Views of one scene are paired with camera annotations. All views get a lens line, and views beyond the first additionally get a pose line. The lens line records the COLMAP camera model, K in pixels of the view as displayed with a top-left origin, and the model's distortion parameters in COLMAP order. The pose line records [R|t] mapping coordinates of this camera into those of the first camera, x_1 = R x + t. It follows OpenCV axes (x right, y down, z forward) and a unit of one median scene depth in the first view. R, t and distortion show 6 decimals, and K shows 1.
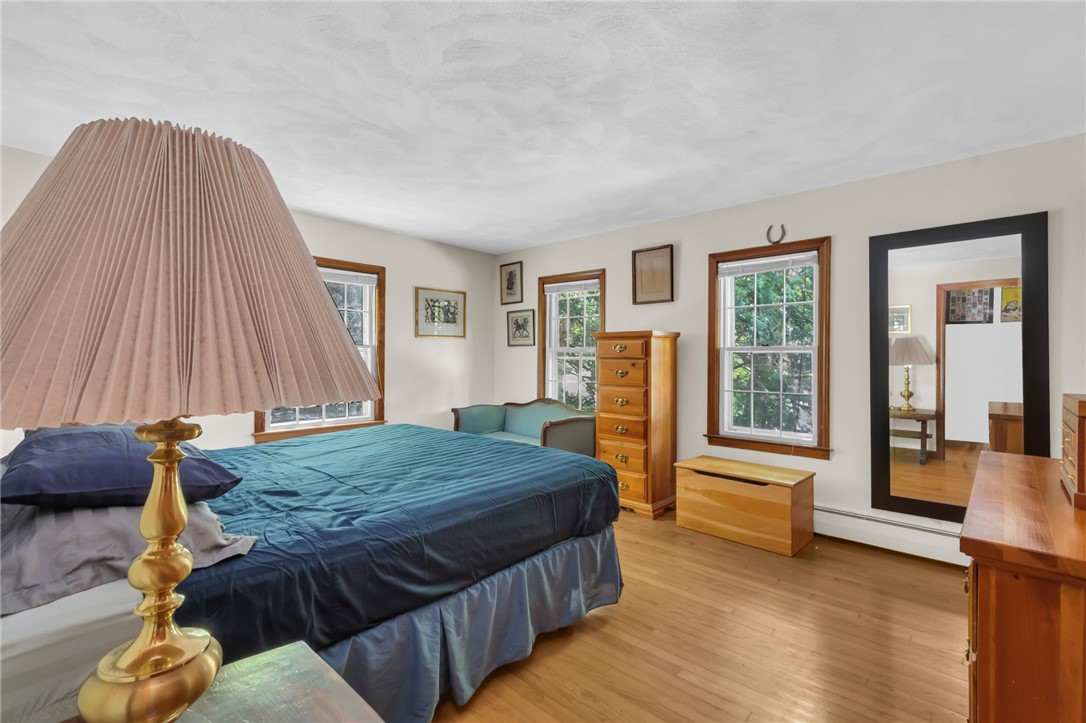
lens RADIAL K [[505.7, 0, 546.6], [0, 505.7, 361.7], [0, 0, 1]] dist [0.002345, -0.003760]
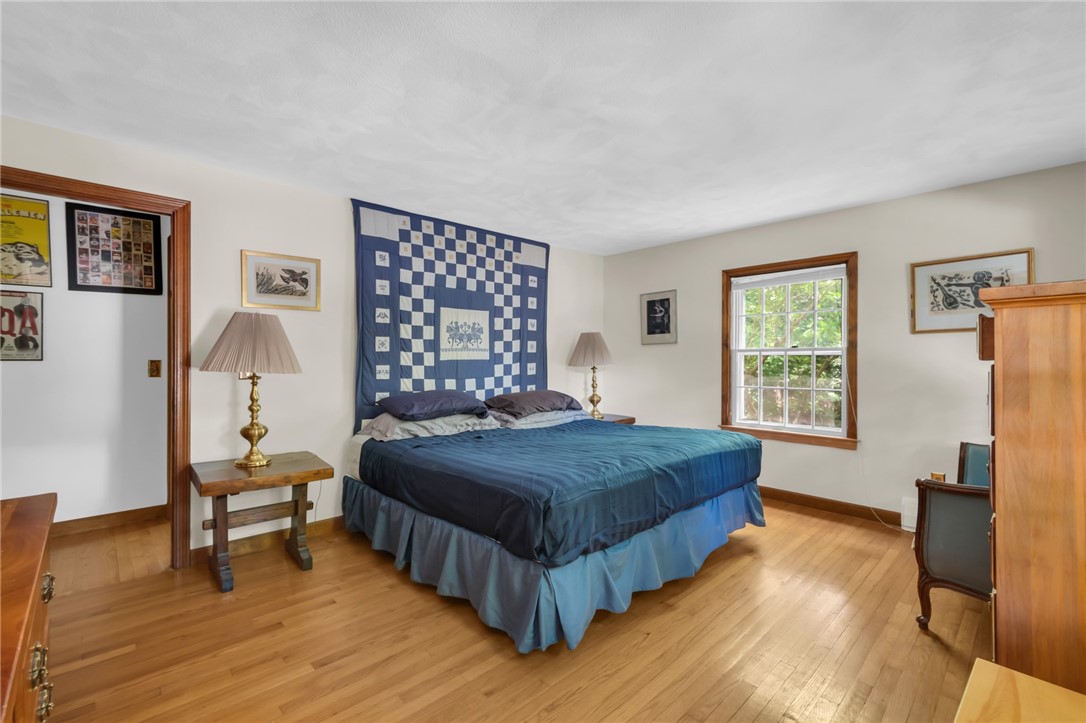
lens RADIAL K [[472.2, 0, 547.3], [0, 472.2, 359.6], [0, 0, 1]] dist [0.001619, 0.000091]
pose [[-0.059958, -0.002491, -0.998198, 0.444715], [-0.009537, 0.999953, -0.001923, -0.005382], [0.998155, 0.009404, -0.059979, 0.521240]]
